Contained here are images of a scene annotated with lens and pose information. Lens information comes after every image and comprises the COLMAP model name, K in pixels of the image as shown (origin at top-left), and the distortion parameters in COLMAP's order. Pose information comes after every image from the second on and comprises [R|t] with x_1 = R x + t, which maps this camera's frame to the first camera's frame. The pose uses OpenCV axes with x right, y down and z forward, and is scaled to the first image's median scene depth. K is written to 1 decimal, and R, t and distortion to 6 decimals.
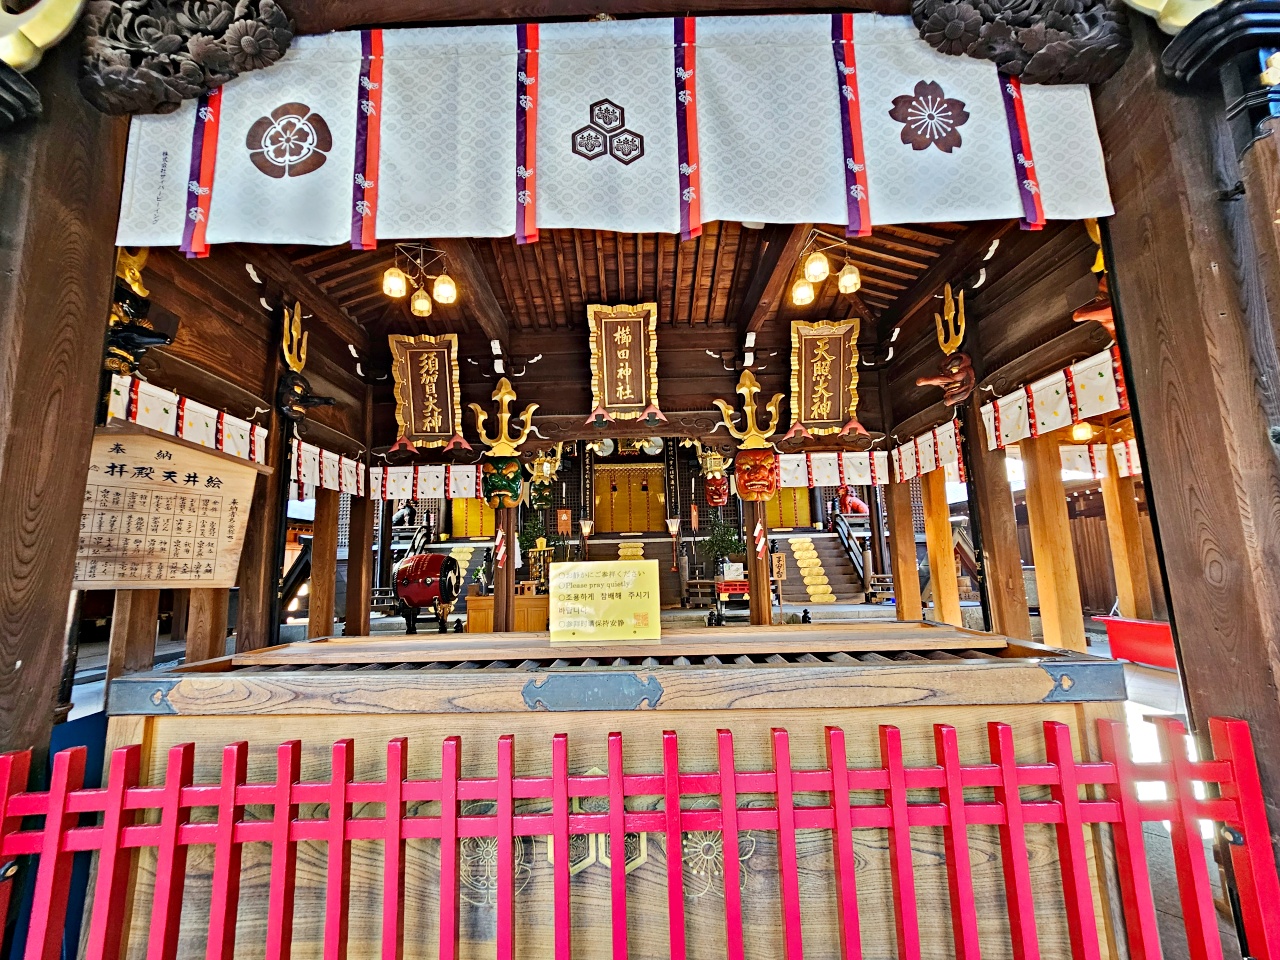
lens RADIAL K [[543.0, 0, 627.1], [0, 543.0, 495.4], [0, 0, 1]] dist [-0.002039, 0.000107]
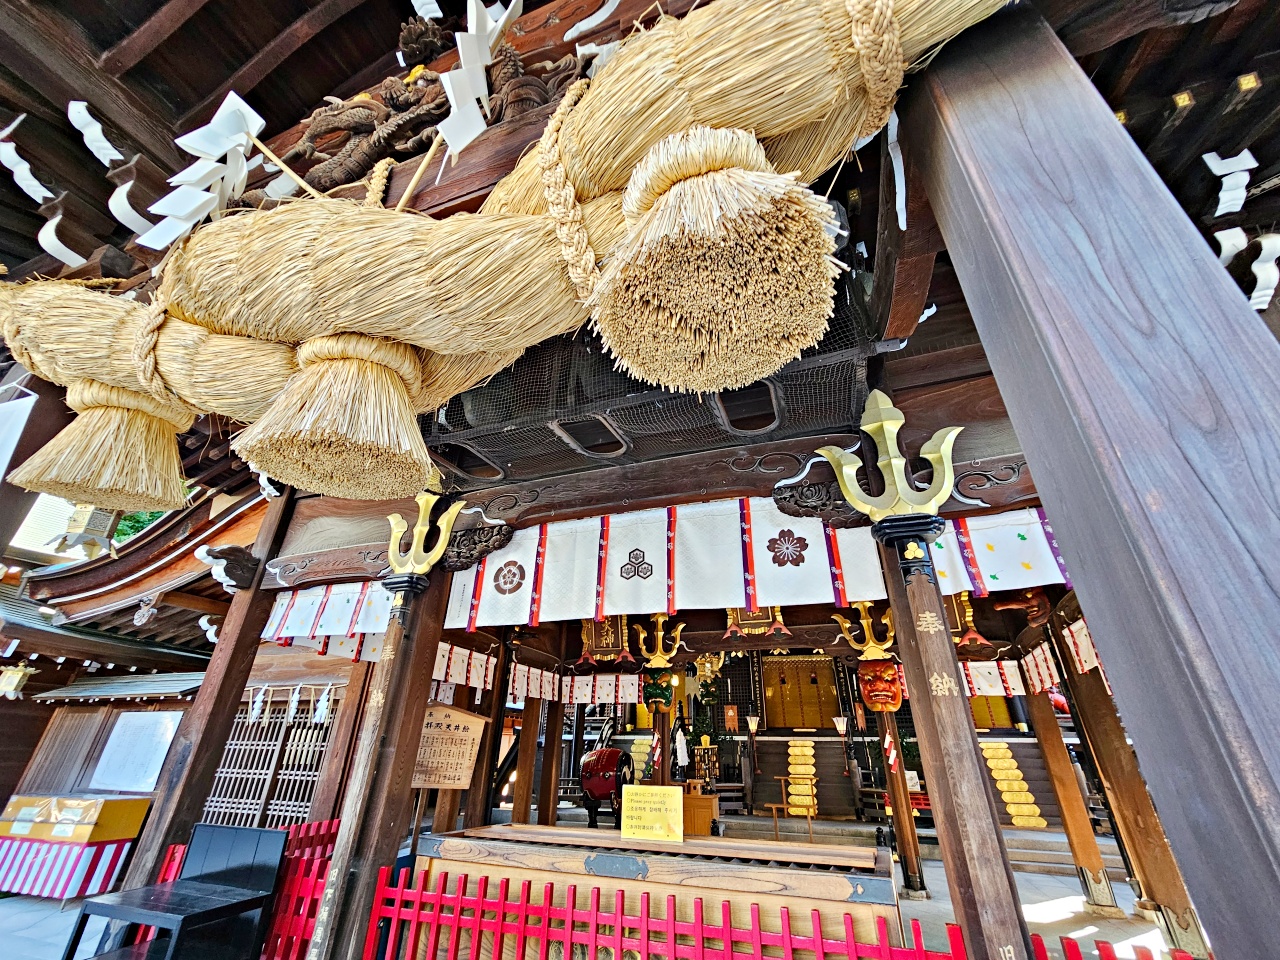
lens RADIAL K [[531.8, 0, 640.0], [0, 531.8, 480.0], [0, 0, 1]] dist [0.002330, 0.000185]
pose [[0.943047, -0.114842, -0.312207, 0.184410], [0.002634, 0.941069, -0.338205, -0.072664], [0.332649, 0.318121, 0.887775, -0.269445]]
